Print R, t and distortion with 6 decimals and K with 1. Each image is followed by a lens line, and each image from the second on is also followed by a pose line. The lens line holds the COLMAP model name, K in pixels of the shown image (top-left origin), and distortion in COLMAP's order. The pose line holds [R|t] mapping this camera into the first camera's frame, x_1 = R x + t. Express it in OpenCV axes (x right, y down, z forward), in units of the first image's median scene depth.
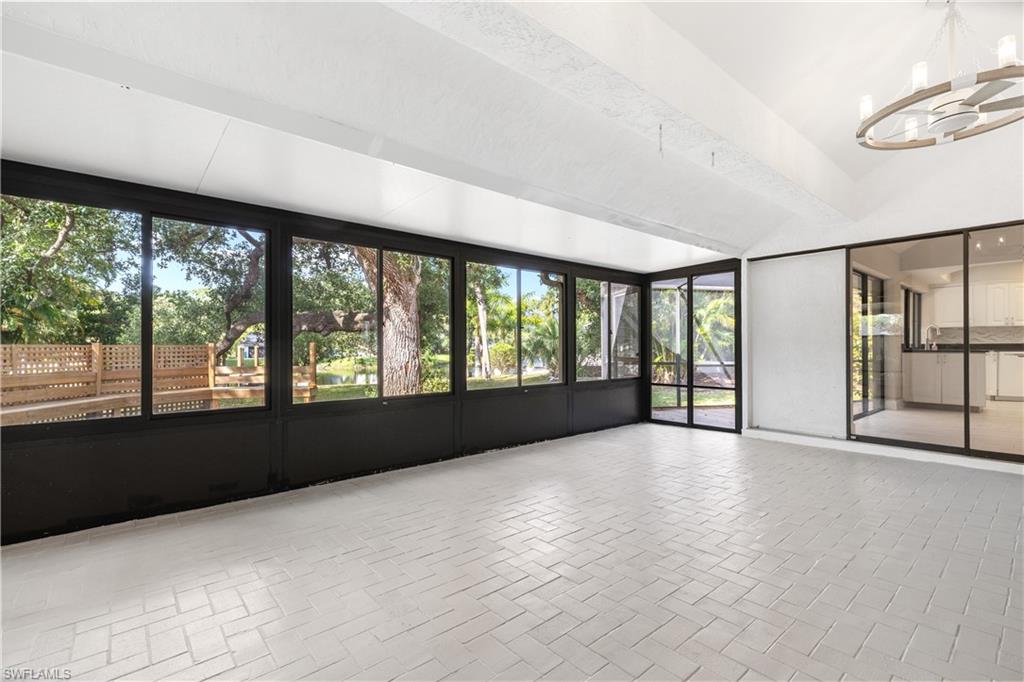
lens RADIAL K [[464.4, 0, 514.3], [0, 464.4, 343.2], [0, 0, 1]] dist [0.003956, -0.000071]
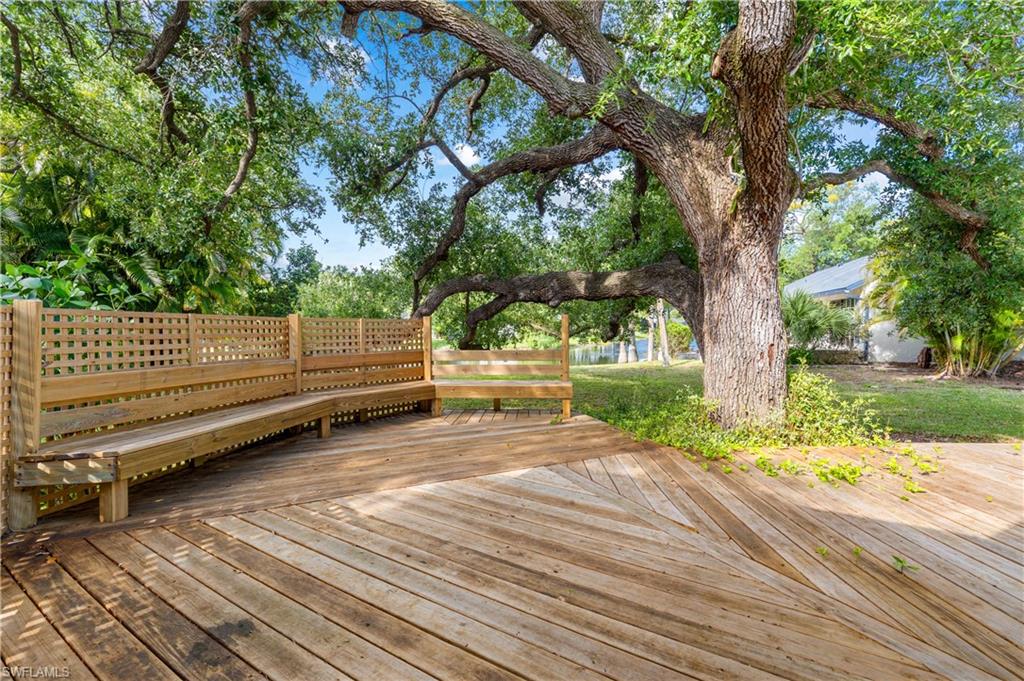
lens RADIAL K [[464.4, 0, 507.3], [0, 464.4, 342.6], [0, 0, 1]] dist [0.003956, -0.000071]
pose [[0.973464, 0.004193, -0.228803, -0.267261], [0.004022, 0.999364, 0.035425, 0.010291], [0.228806, -0.035405, 0.972828, 0.252336]]
